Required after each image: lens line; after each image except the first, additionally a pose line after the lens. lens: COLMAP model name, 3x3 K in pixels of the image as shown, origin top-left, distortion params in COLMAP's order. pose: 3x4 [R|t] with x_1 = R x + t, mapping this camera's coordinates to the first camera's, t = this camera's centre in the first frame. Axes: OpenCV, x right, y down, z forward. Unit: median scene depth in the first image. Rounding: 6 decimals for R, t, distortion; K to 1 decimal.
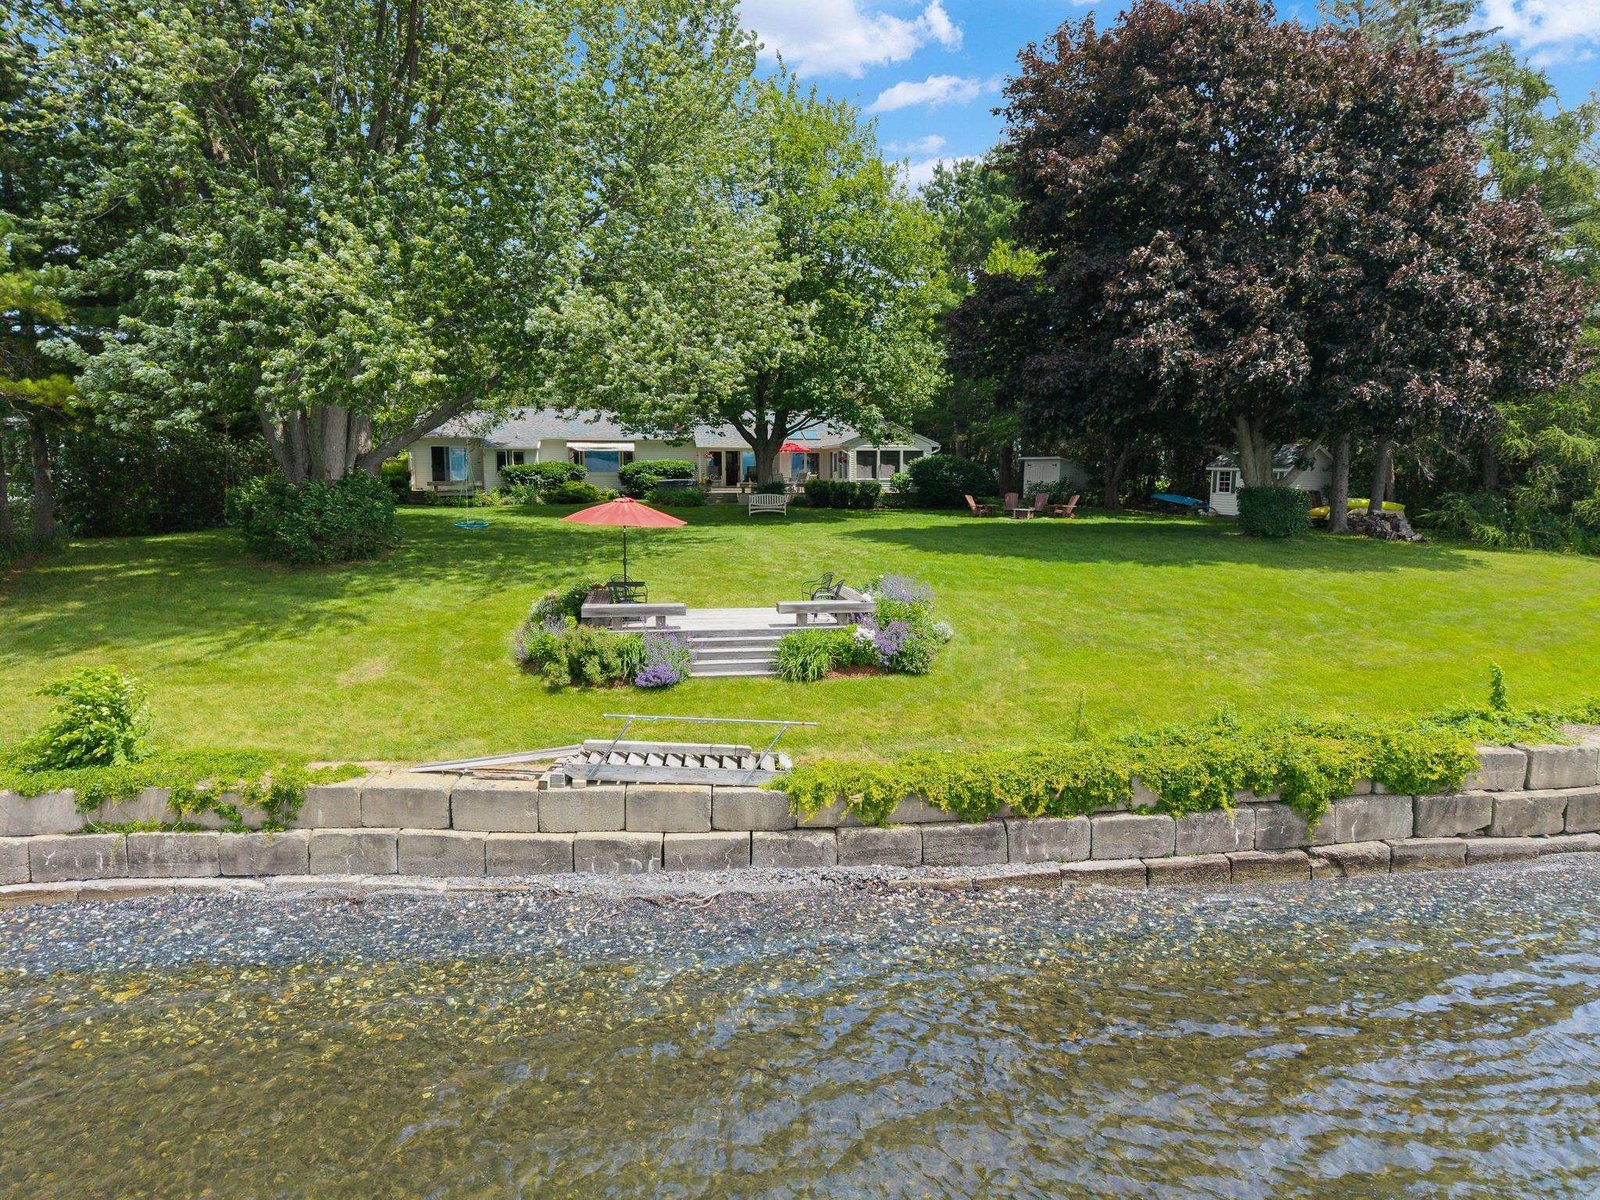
lens RADIAL K [[1098.1, 0, 800.0], [0, 1098.1, 600.0], [0, 0, 1]] dist [-0.006059, -0.006349]
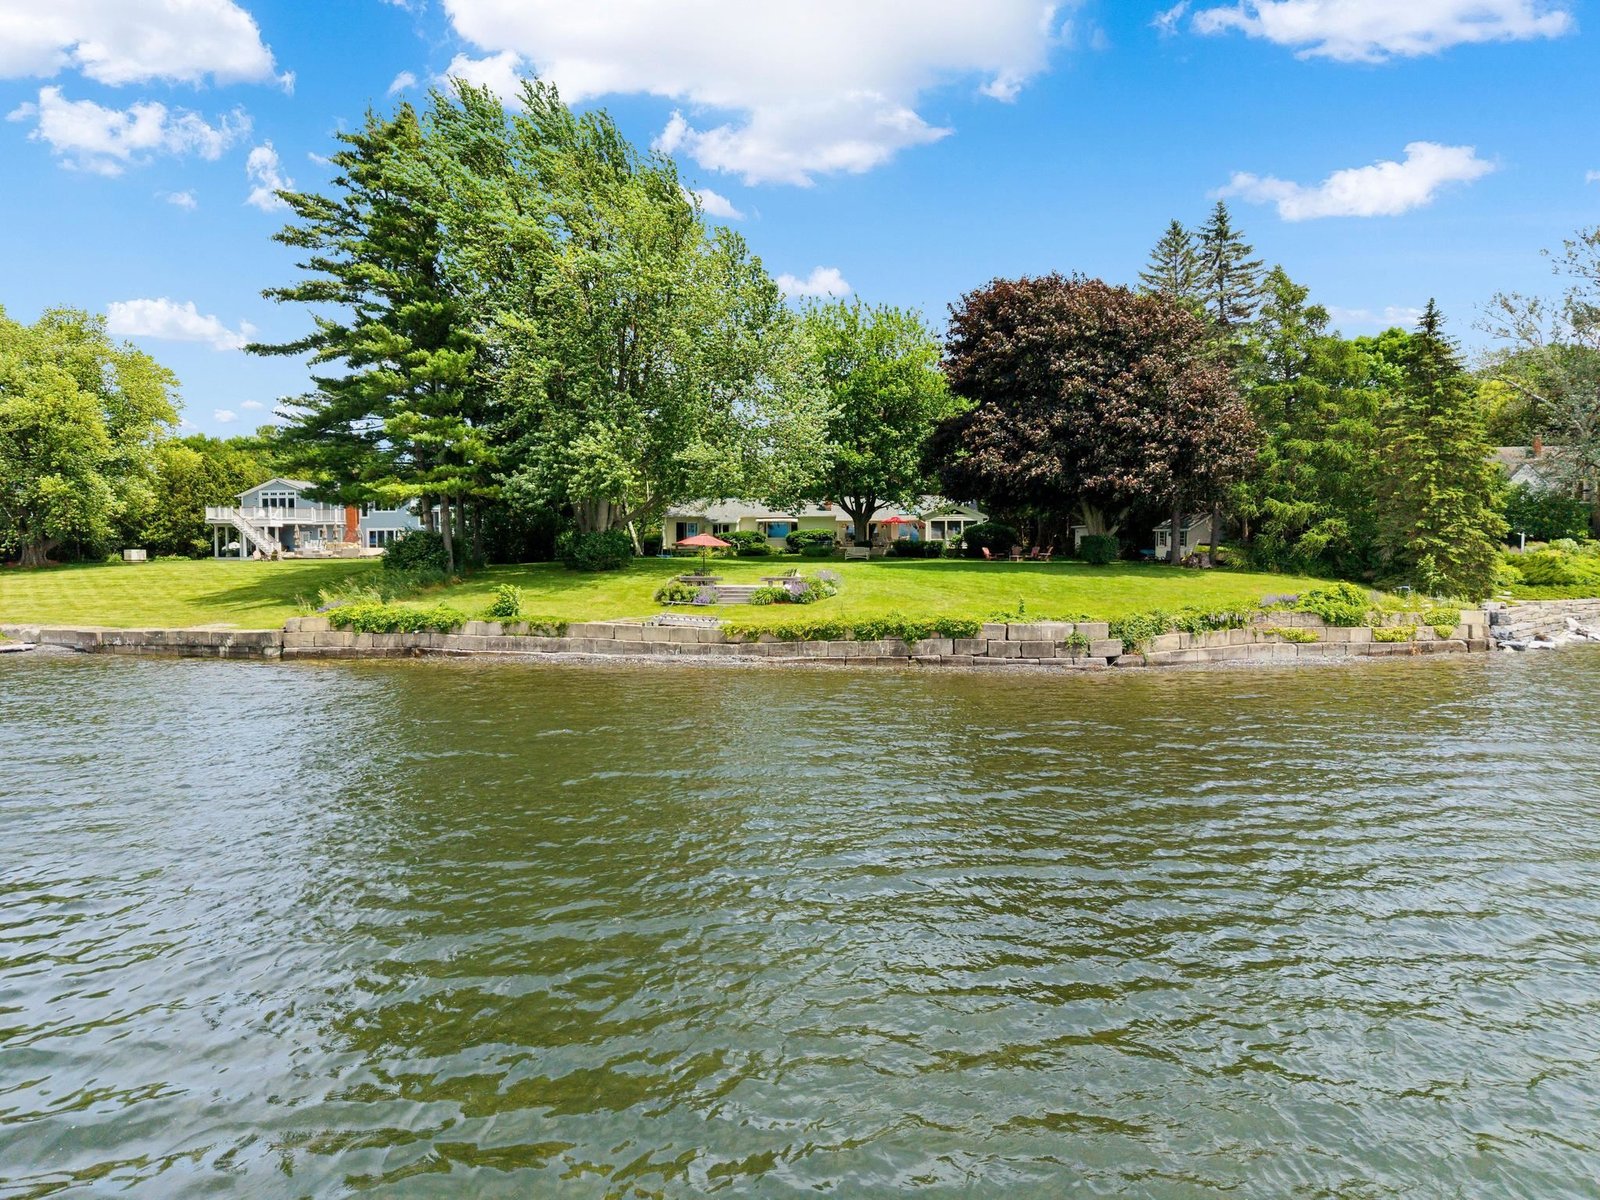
lens RADIAL K [[1098.1, 0, 800.0], [0, 1098.1, 600.0], [0, 0, 1]] dist [-0.006059, -0.006349]
pose [[0.963020, 0.011487, -0.269186, 0.769499], [-0.032147, 0.996852, -0.072470, 0.243881], [0.267507, 0.078444, 0.960358, -1.373872]]
